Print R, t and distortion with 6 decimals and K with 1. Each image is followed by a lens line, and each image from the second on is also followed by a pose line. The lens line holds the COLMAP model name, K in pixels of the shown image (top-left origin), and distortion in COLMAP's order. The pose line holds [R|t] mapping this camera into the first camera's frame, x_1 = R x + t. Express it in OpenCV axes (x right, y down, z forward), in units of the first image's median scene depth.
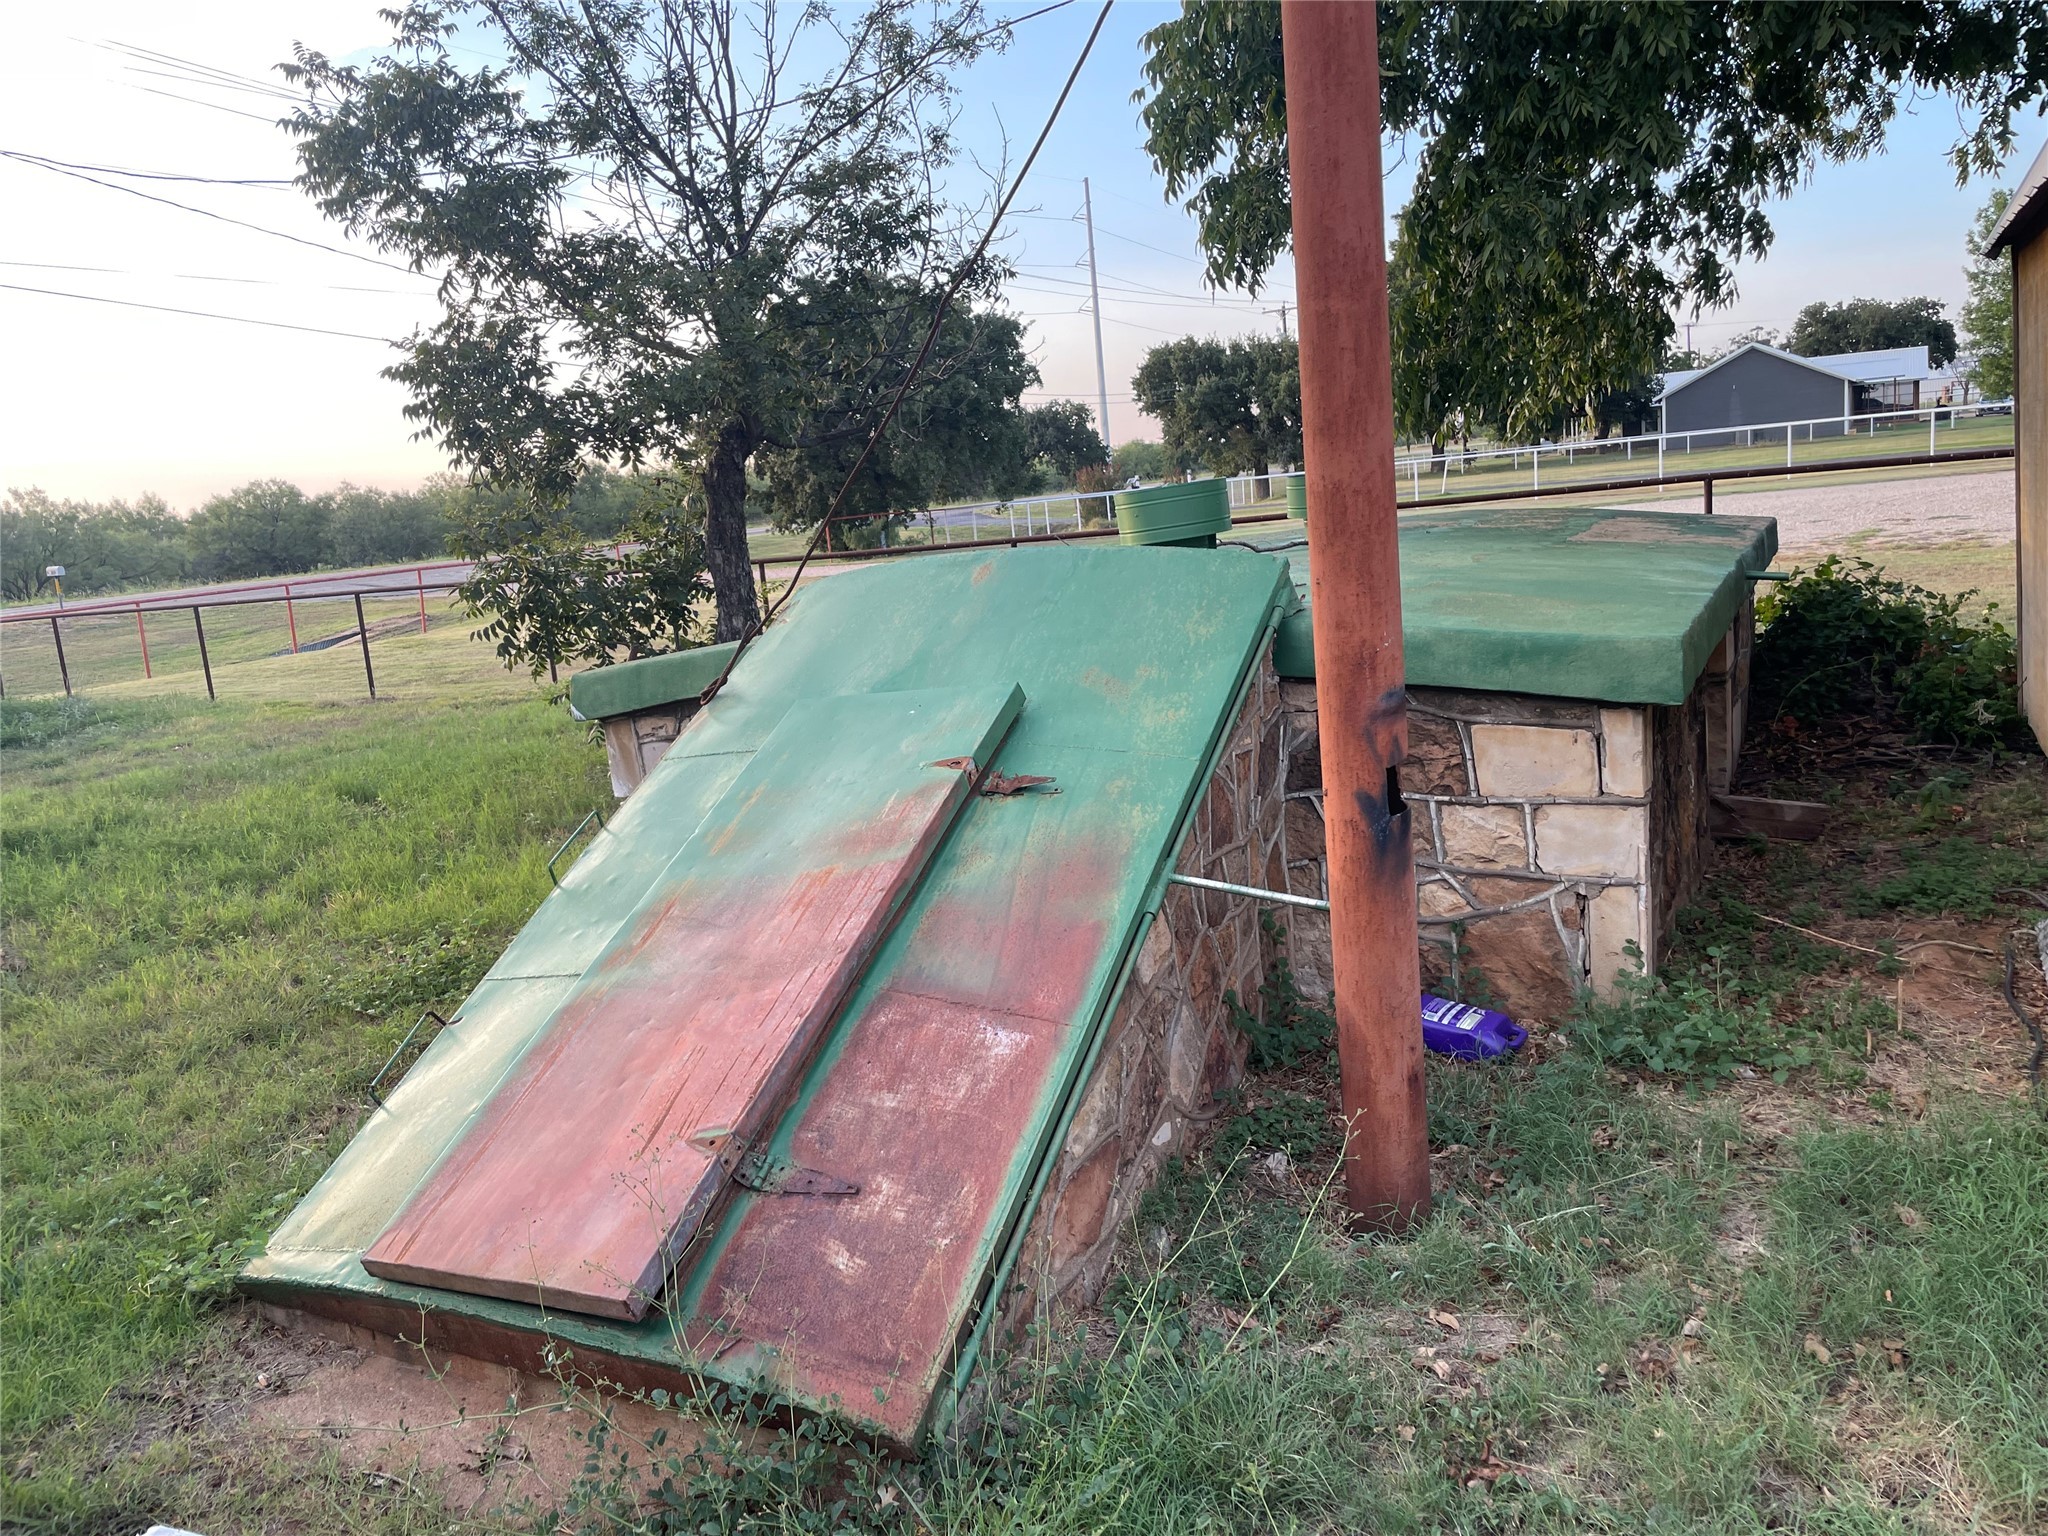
lens RADIAL K [[1586.9, 0, 1021.4], [0, 1586.9, 764.8], [0, 0, 1]] dist [-0.002592, -0.002306]
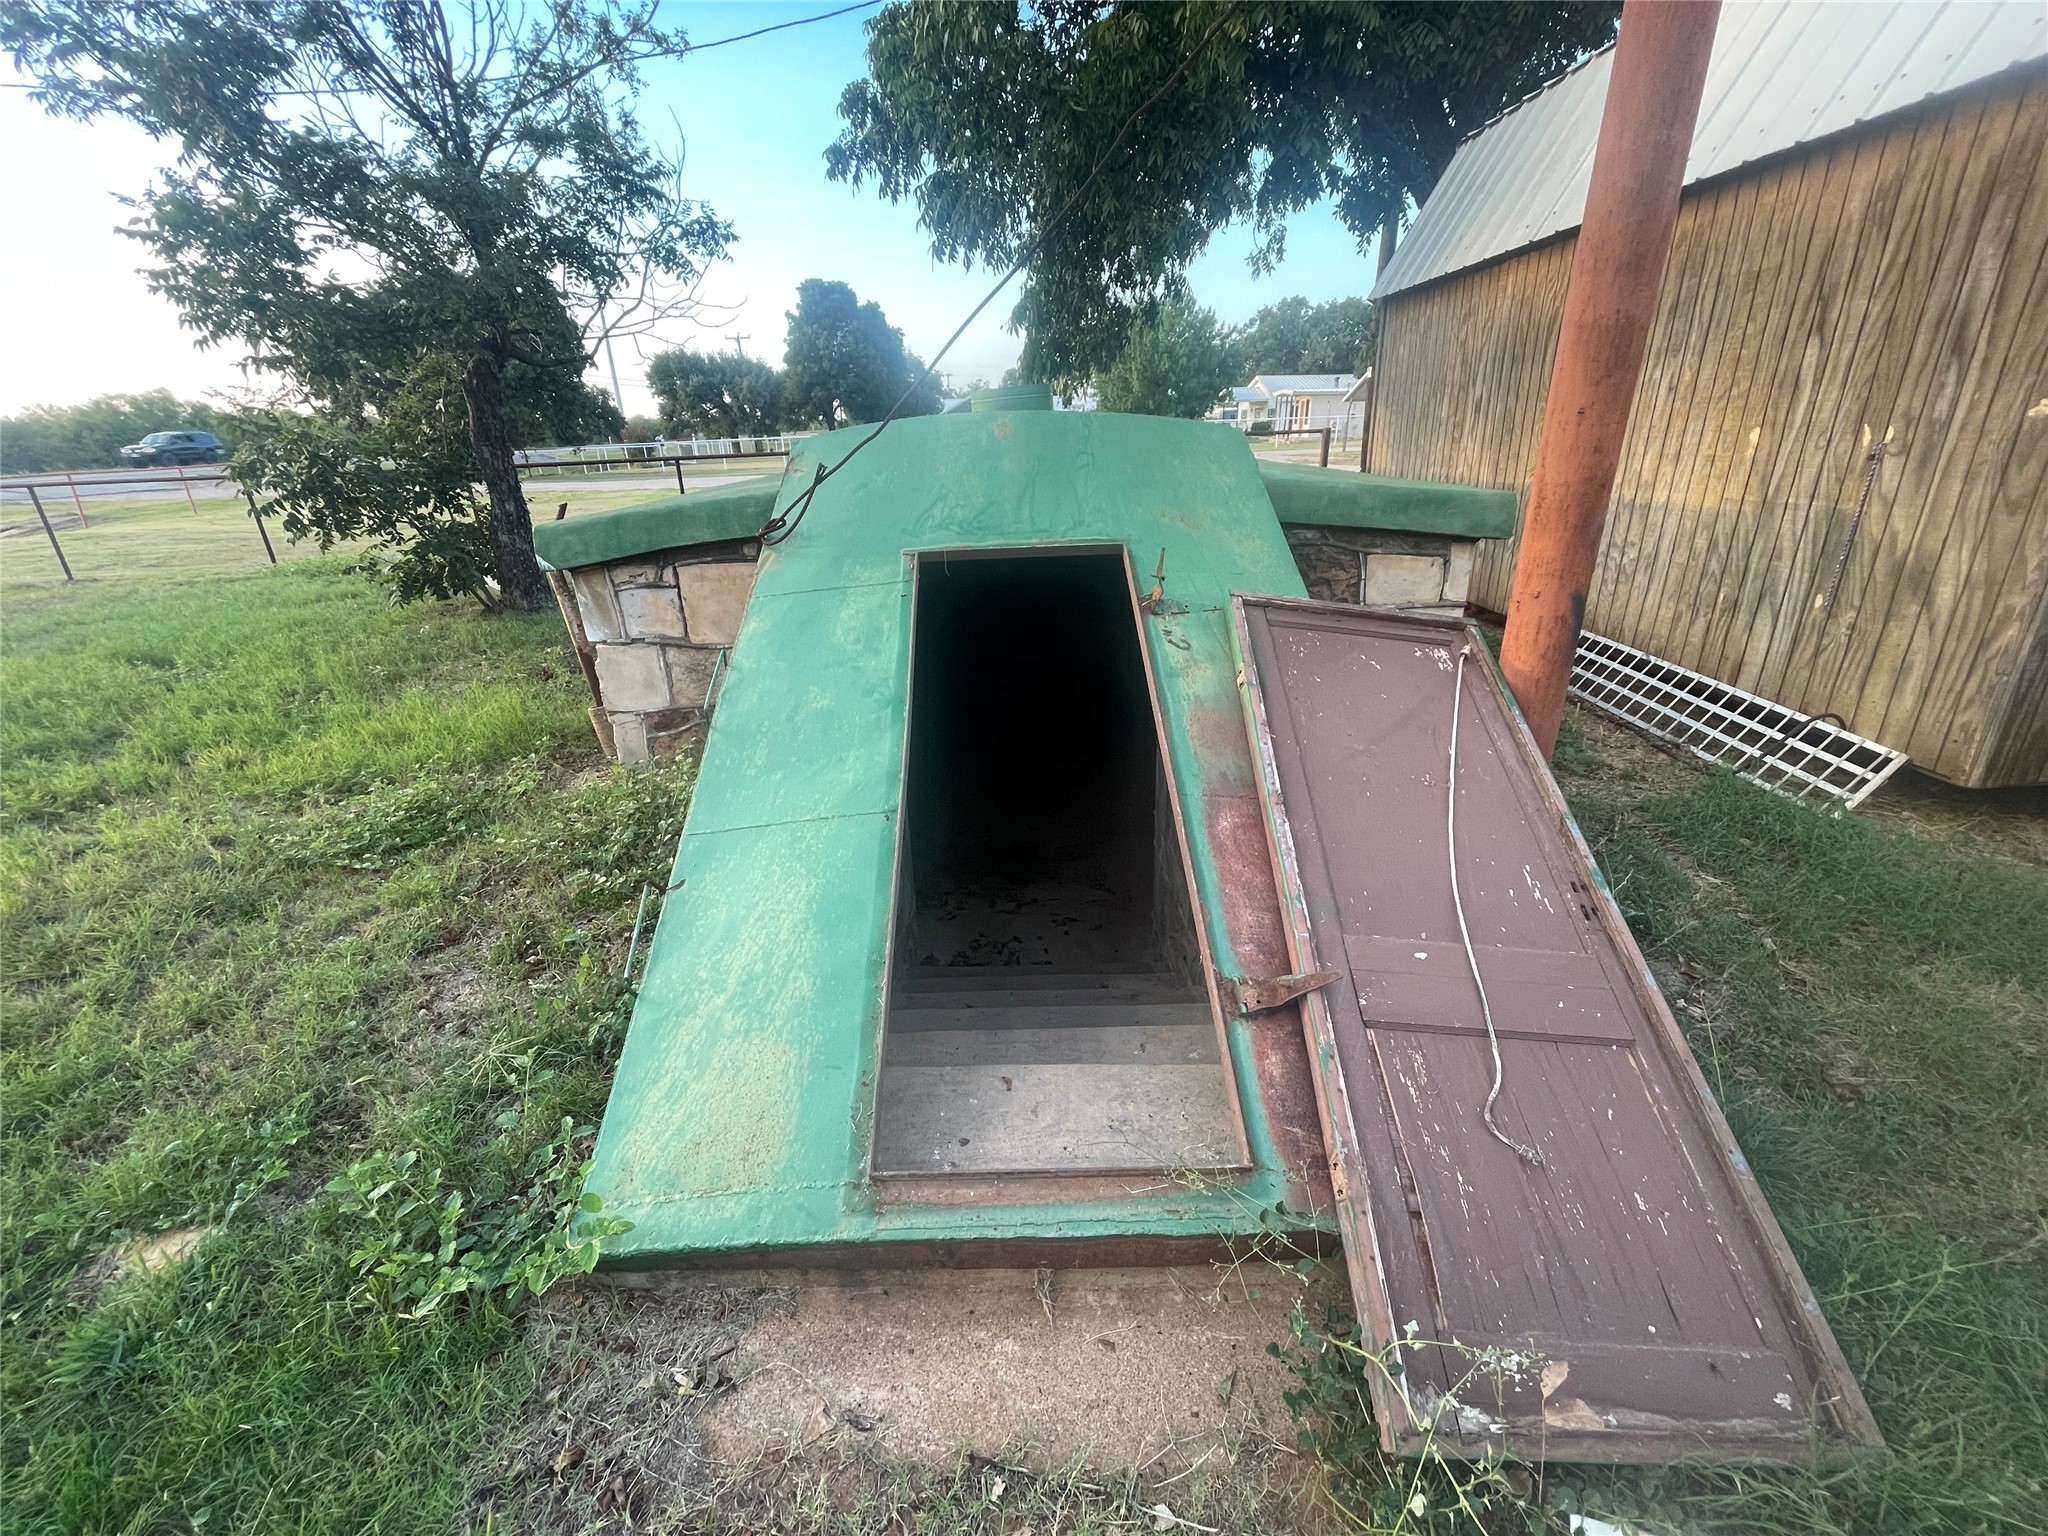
lens RADIAL K [[808.2, 0, 1031.5], [0, 808.2, 772.0], [0, 0, 1]] dist [-0.007663, -0.001285]
pose [[0.869288, -0.130405, 0.476795, -0.158291], [0.034885, 0.978353, 0.203980, 0.003376], [-0.493074, -0.160684, 0.855020, 0.203097]]
